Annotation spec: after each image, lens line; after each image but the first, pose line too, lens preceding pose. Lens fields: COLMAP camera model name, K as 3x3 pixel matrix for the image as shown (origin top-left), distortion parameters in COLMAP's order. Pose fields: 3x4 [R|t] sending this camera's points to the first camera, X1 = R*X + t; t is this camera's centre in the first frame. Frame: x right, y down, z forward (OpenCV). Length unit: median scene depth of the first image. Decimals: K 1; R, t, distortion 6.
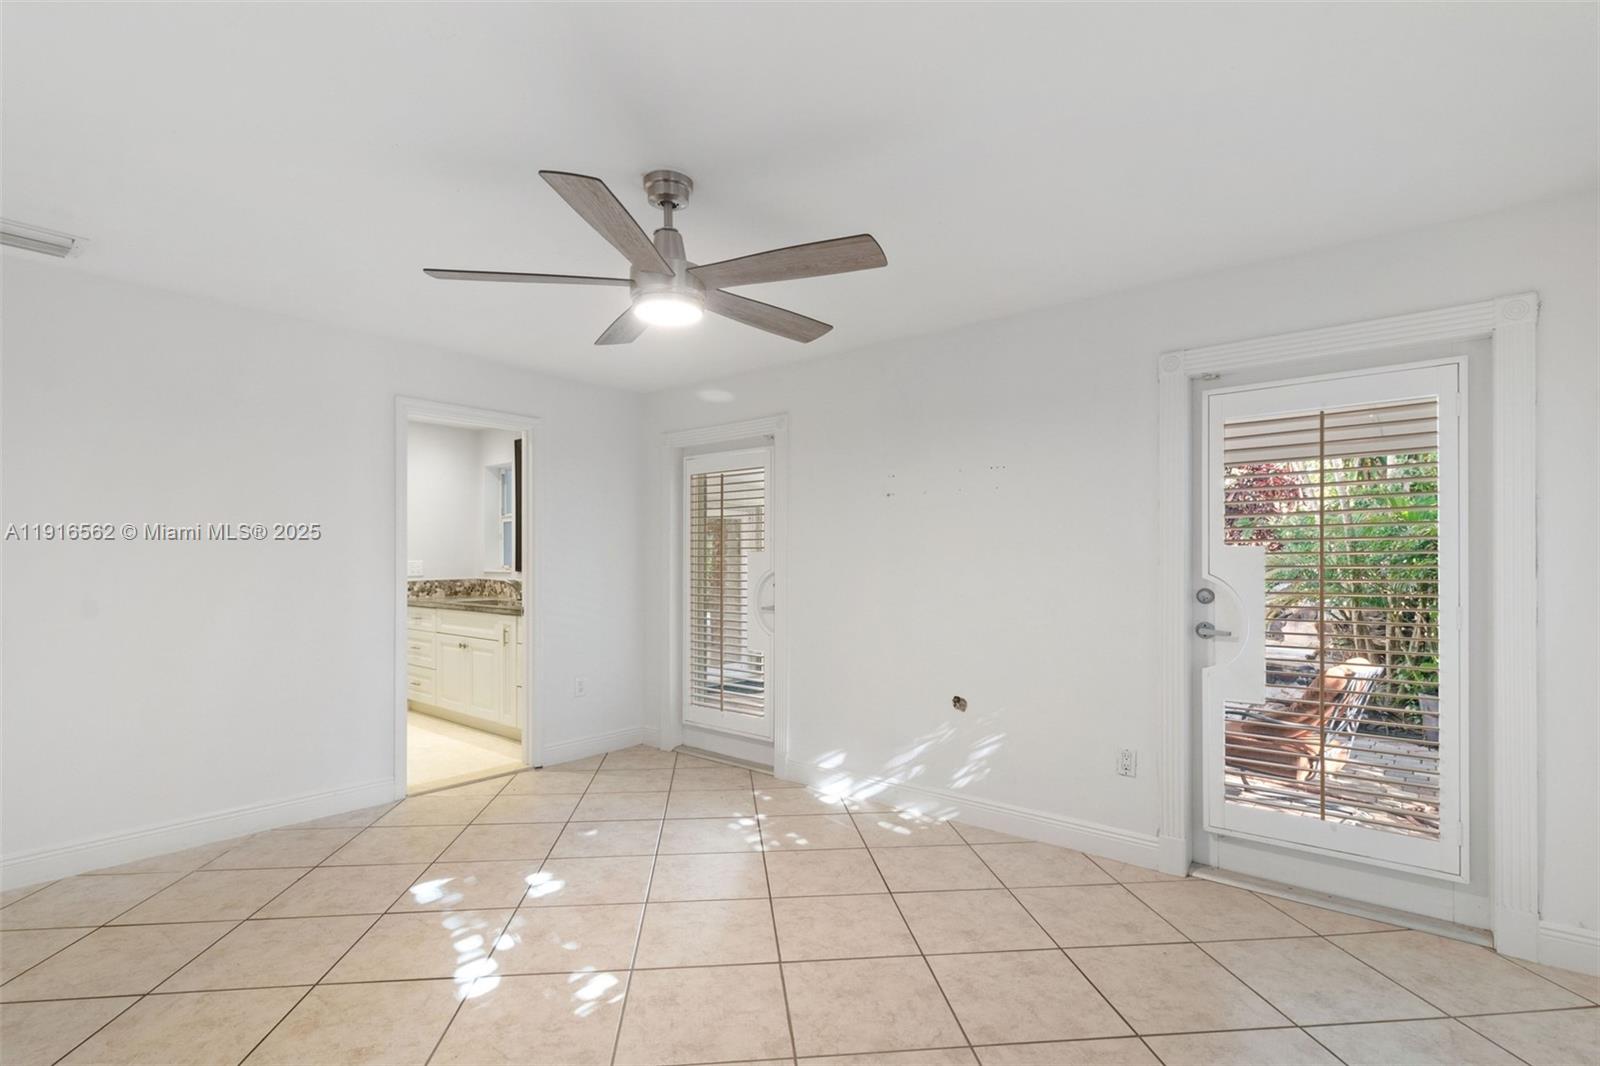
lens RADIAL K [[740.4, 0, 803.1], [0, 740.4, 562.6], [0, 0, 1]] dist [0.000651, 0.000014]
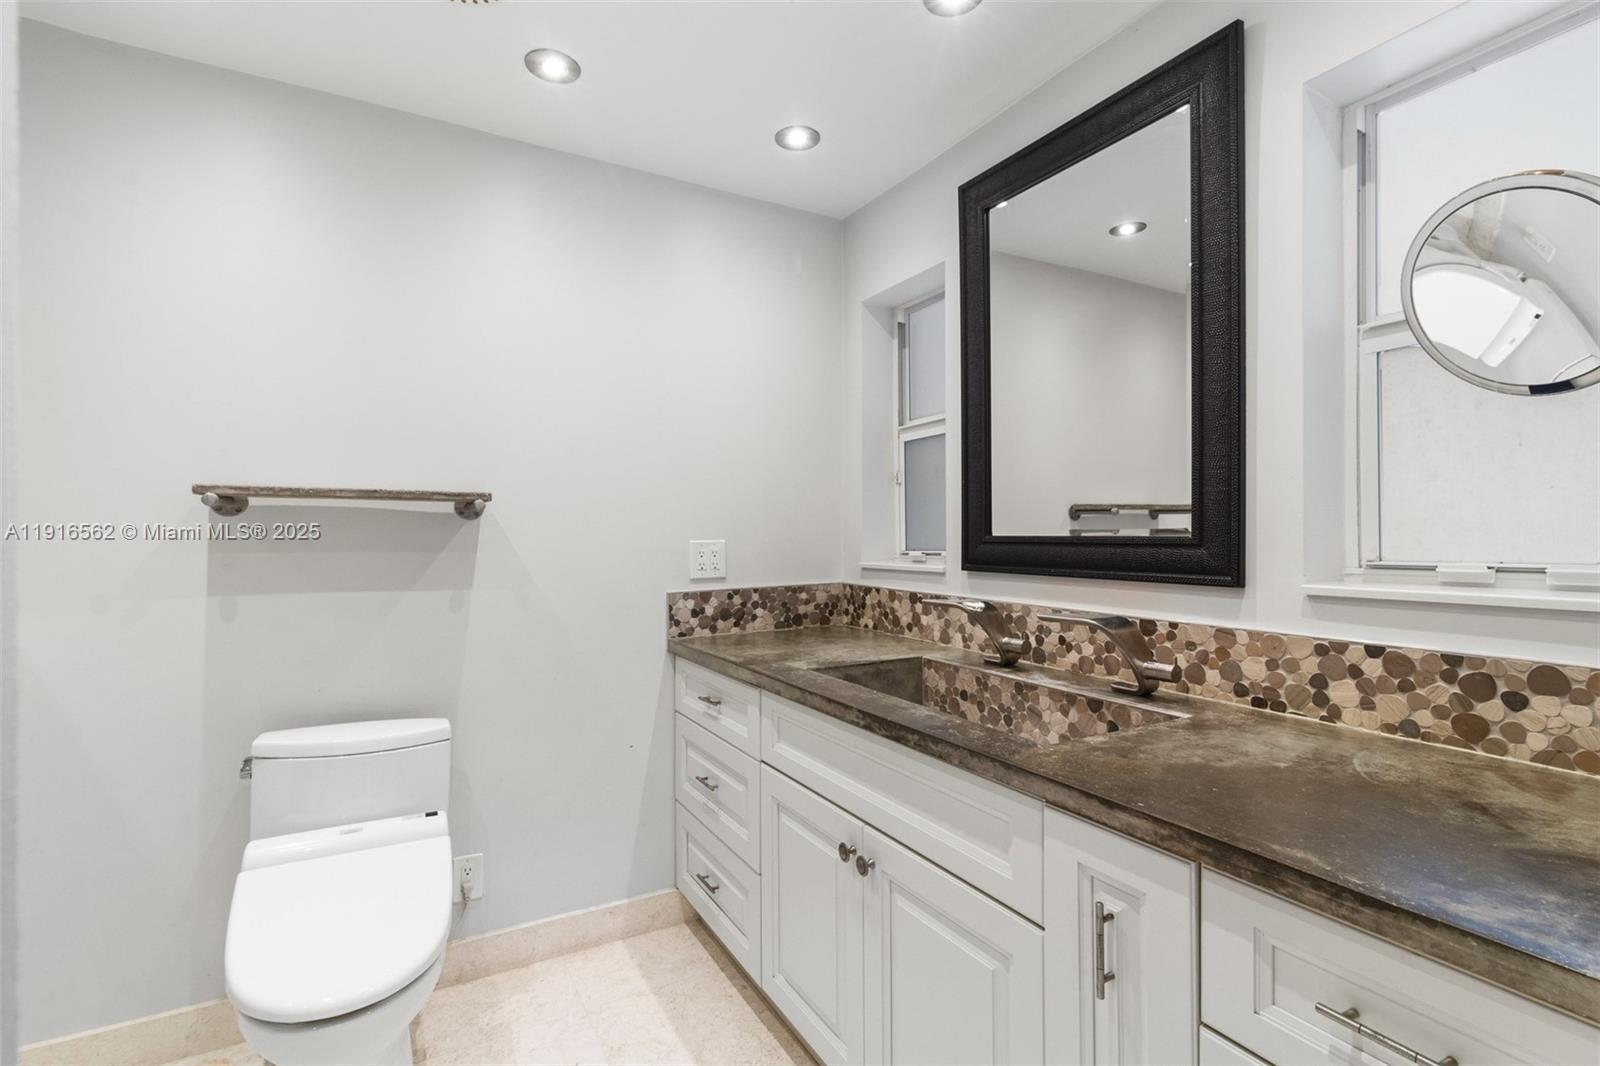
lens RADIAL K [[737.9, 0, 800.0], [0, 737.9, 533.0], [0, 0, 1]] dist [-0.000640, -0.000156]
pose [[0.929358, -0.003757, -0.369162, -0.322462], [0.003367, 0.999993, -0.001702, -0.005668], [0.369165, 0.000339, 0.929364, 0.632601]]
